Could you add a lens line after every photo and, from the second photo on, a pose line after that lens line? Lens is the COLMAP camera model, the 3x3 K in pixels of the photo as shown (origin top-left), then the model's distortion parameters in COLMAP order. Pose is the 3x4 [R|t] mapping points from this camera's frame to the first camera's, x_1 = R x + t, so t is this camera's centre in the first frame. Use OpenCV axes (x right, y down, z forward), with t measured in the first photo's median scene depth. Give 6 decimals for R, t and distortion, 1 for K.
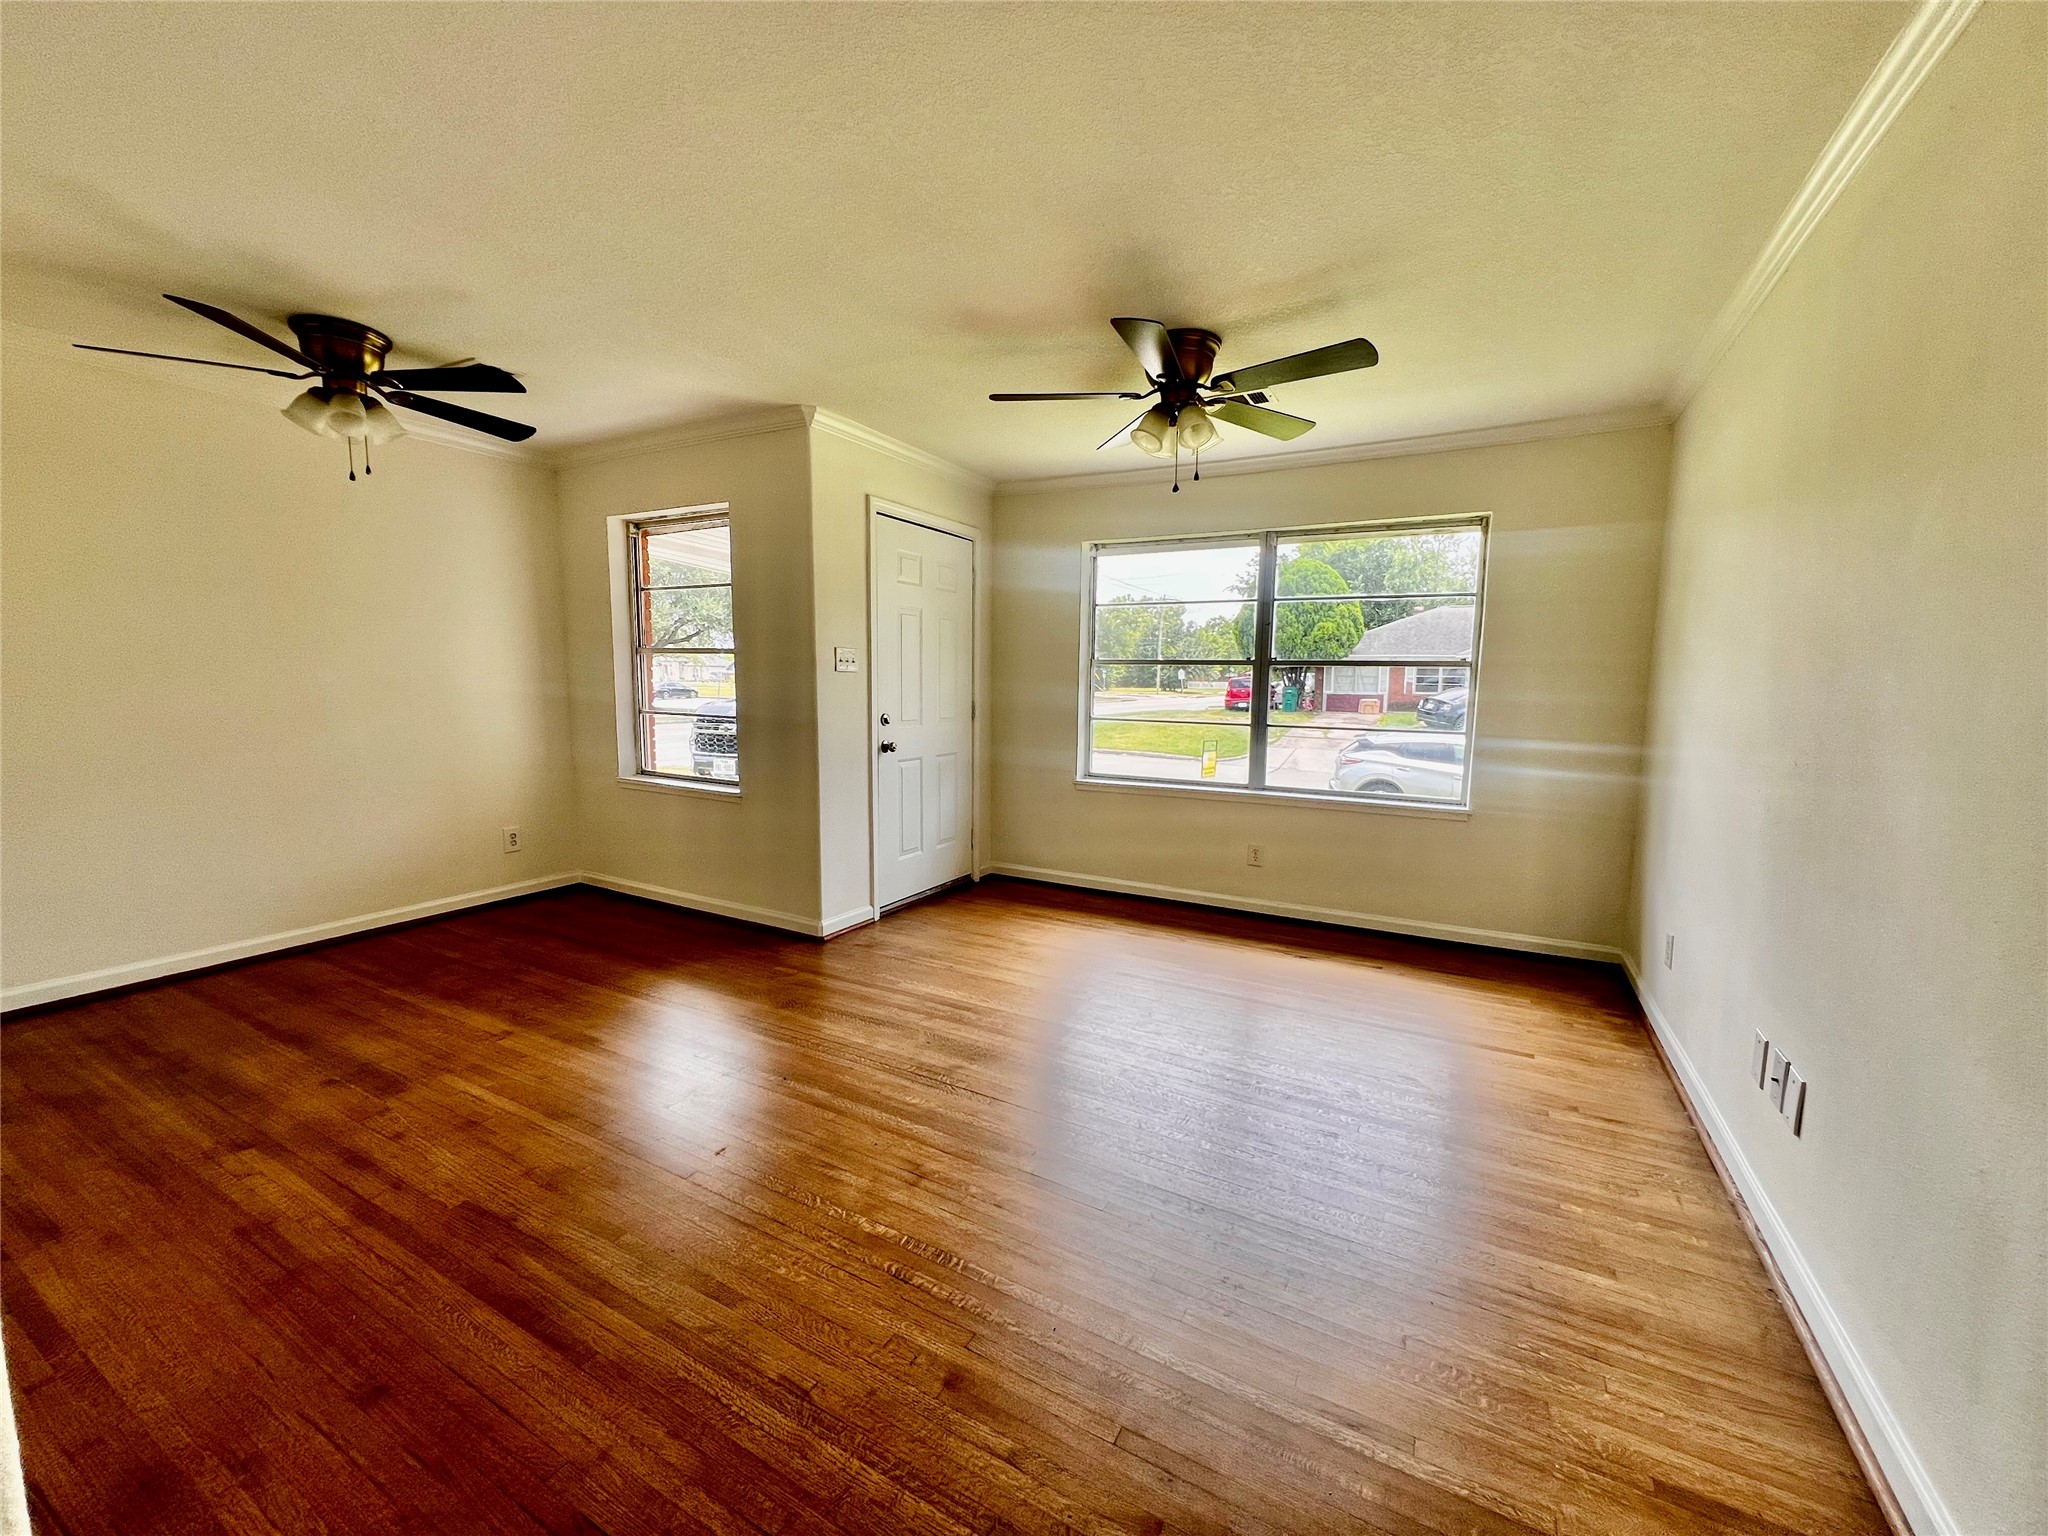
lens RADIAL K [[822.1, 0, 1024.4], [0, 822.1, 768.4], [0, 0, 1]] dist [-0.001631, 0.000910]
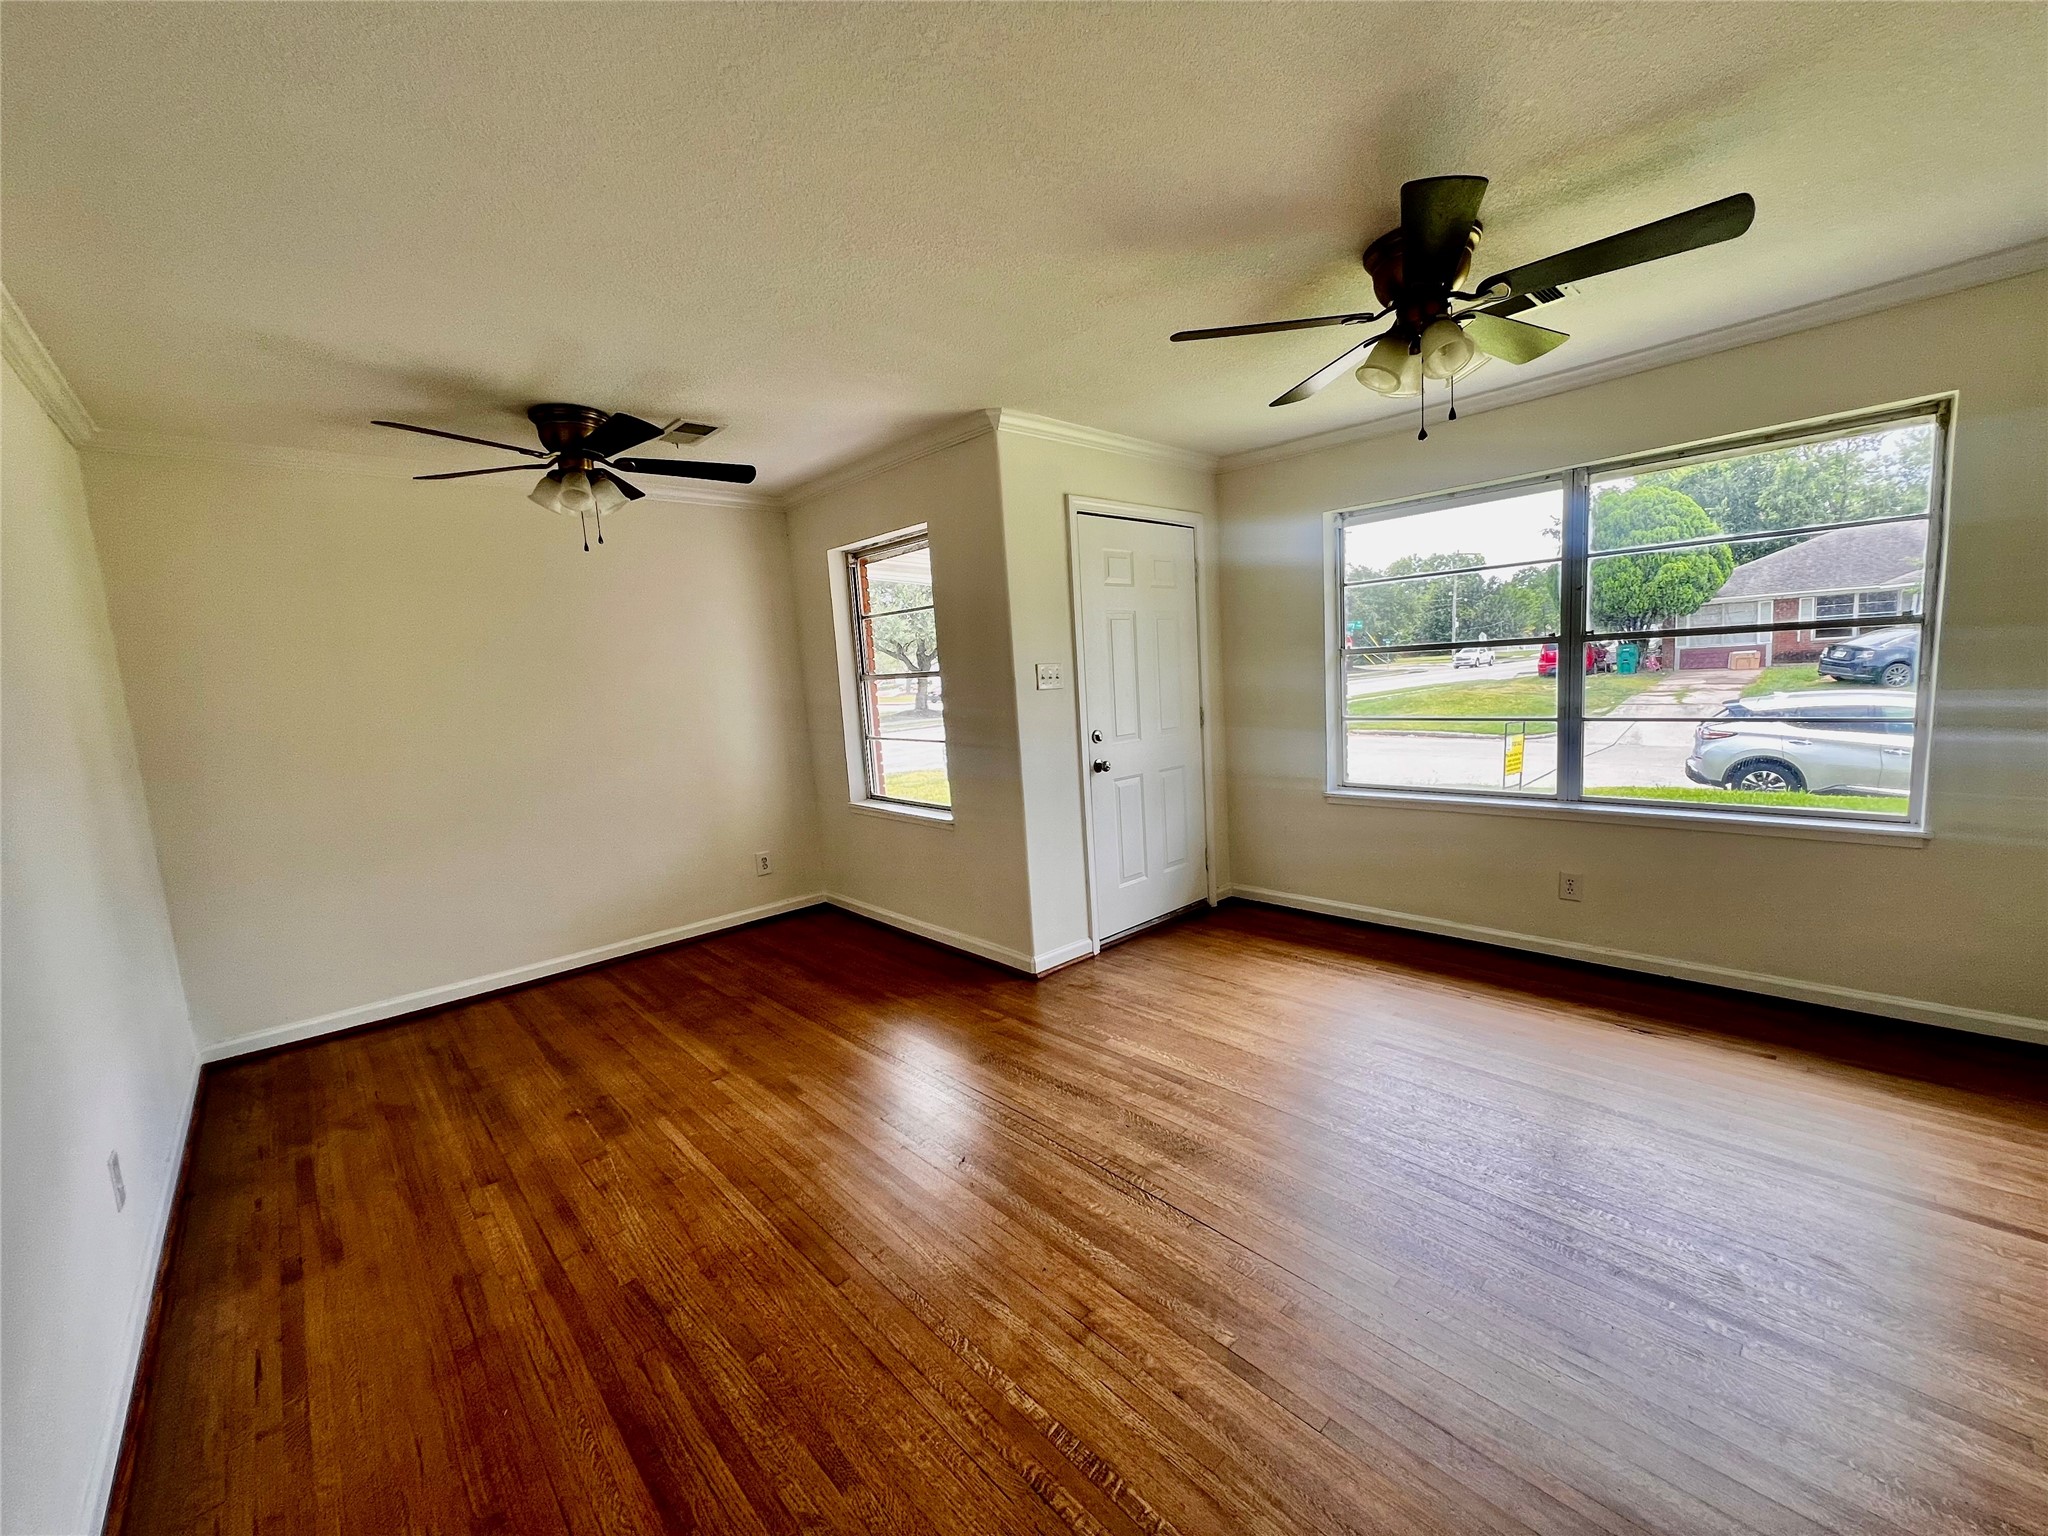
lens RADIAL K [[822.1, 0, 1025.2], [0, 822.1, 769.7], [0, 0, 1]] dist [-0.001631, 0.000910]
pose [[0.947495, -0.033569, -0.318002, 0.063596], [0.038807, 0.999195, 0.010147, -0.049248], [0.317406, -0.021955, 0.948036, 0.145598]]
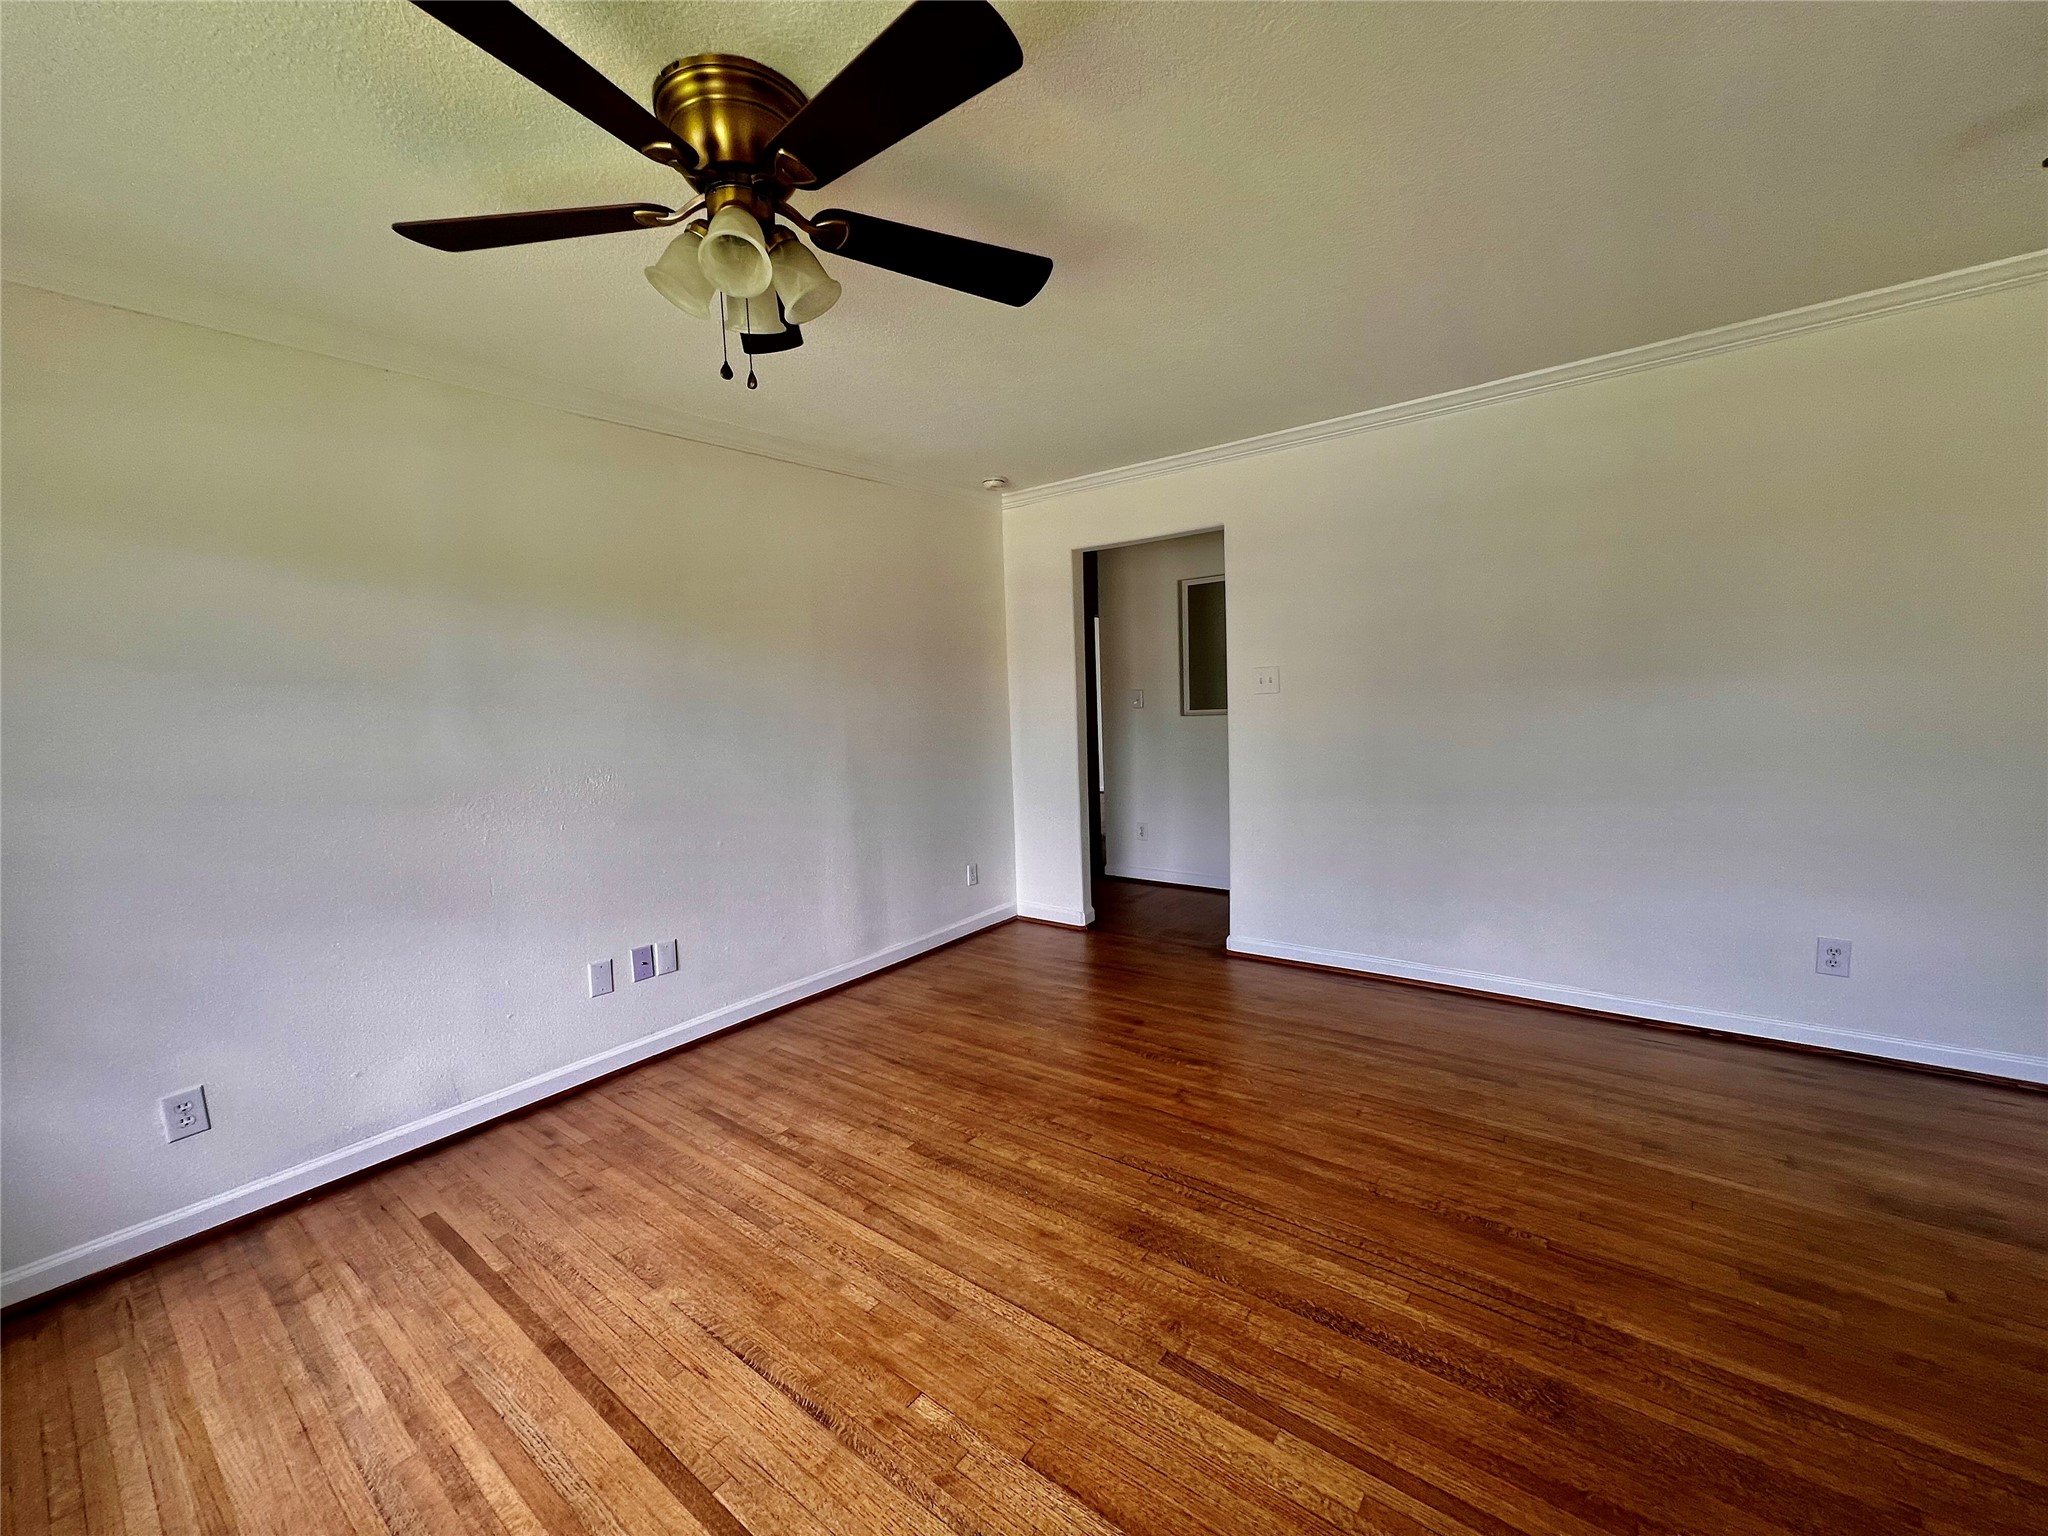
lens RADIAL K [[822.1, 0, 1030.8], [0, 822.1, 766.3], [0, 0, 1]] dist [-0.001631, 0.000910]
pose [[-0.988692, 0.019094, 0.148742, -0.068768], [0.047631, 0.980485, 0.190737, -0.178676], [-0.142197, 0.195664, -0.970307, 1.484108]]
